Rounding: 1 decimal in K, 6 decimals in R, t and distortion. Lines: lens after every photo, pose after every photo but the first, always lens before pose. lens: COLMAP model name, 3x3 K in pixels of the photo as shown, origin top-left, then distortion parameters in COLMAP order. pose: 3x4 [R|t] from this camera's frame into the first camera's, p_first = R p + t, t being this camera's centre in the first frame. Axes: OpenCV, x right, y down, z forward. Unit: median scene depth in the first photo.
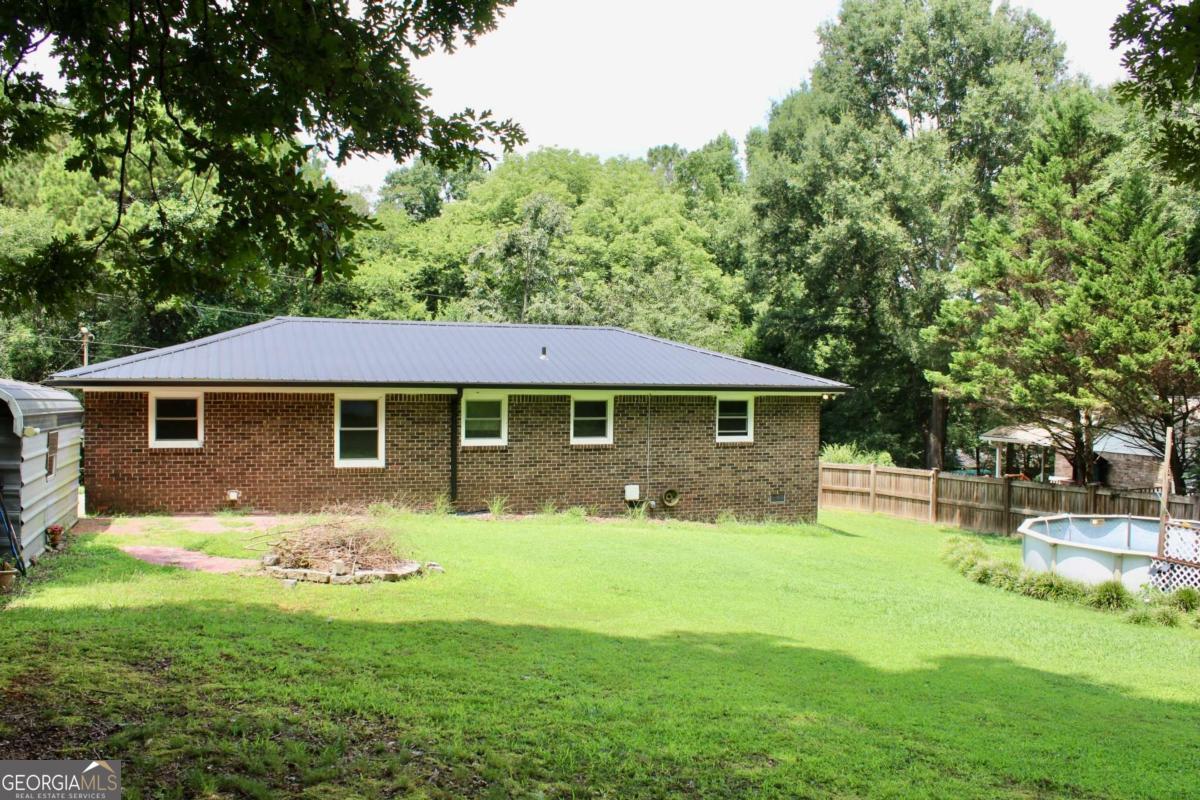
lens RADIAL K [[1004.8, 0, 604.0], [0, 1004.8, 395.9], [0, 0, 1]] dist [-0.164930, 0.146790]
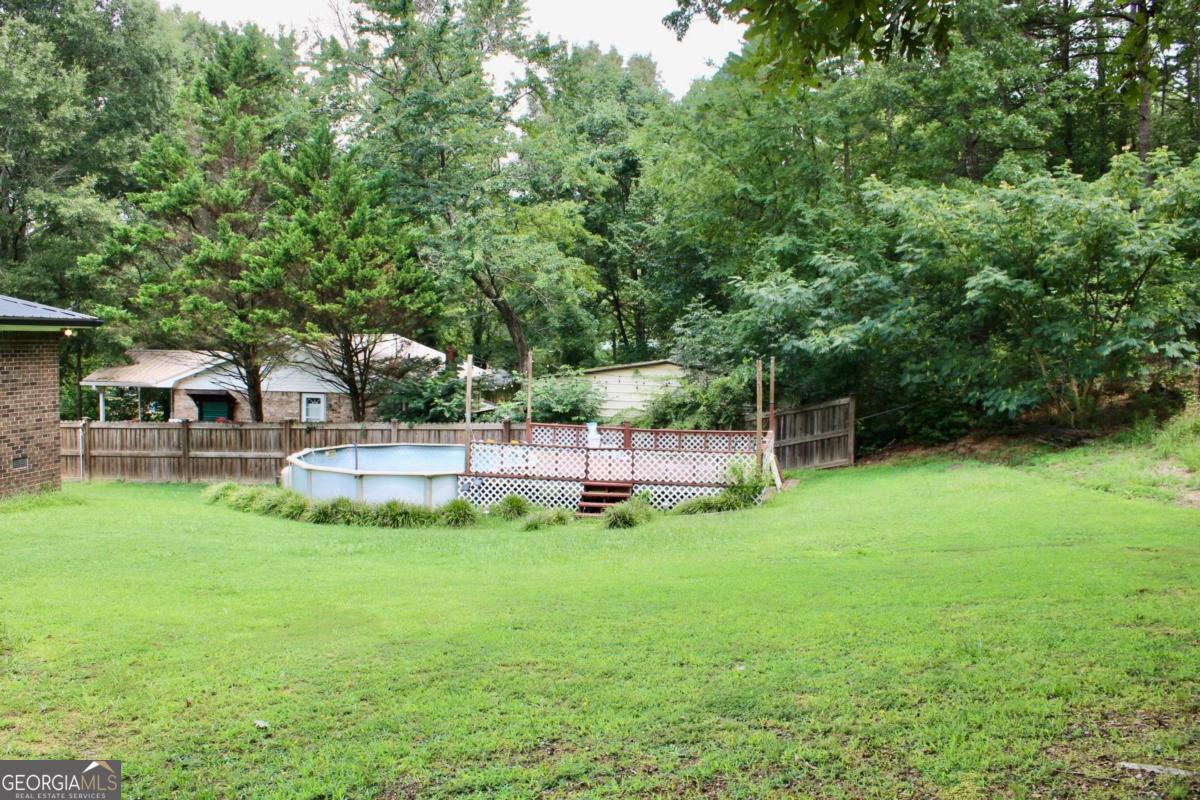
lens RADIAL K [[1004.8, 0, 604.0], [0, 1004.8, 395.9], [0, 0, 1]] dist [-0.164930, 0.146790]
pose [[0.484162, -0.056392, 0.873159, -0.253109], [0.009432, 0.998199, 0.059238, 0.009874], [-0.874928, -0.020445, 0.483822, 0.235767]]
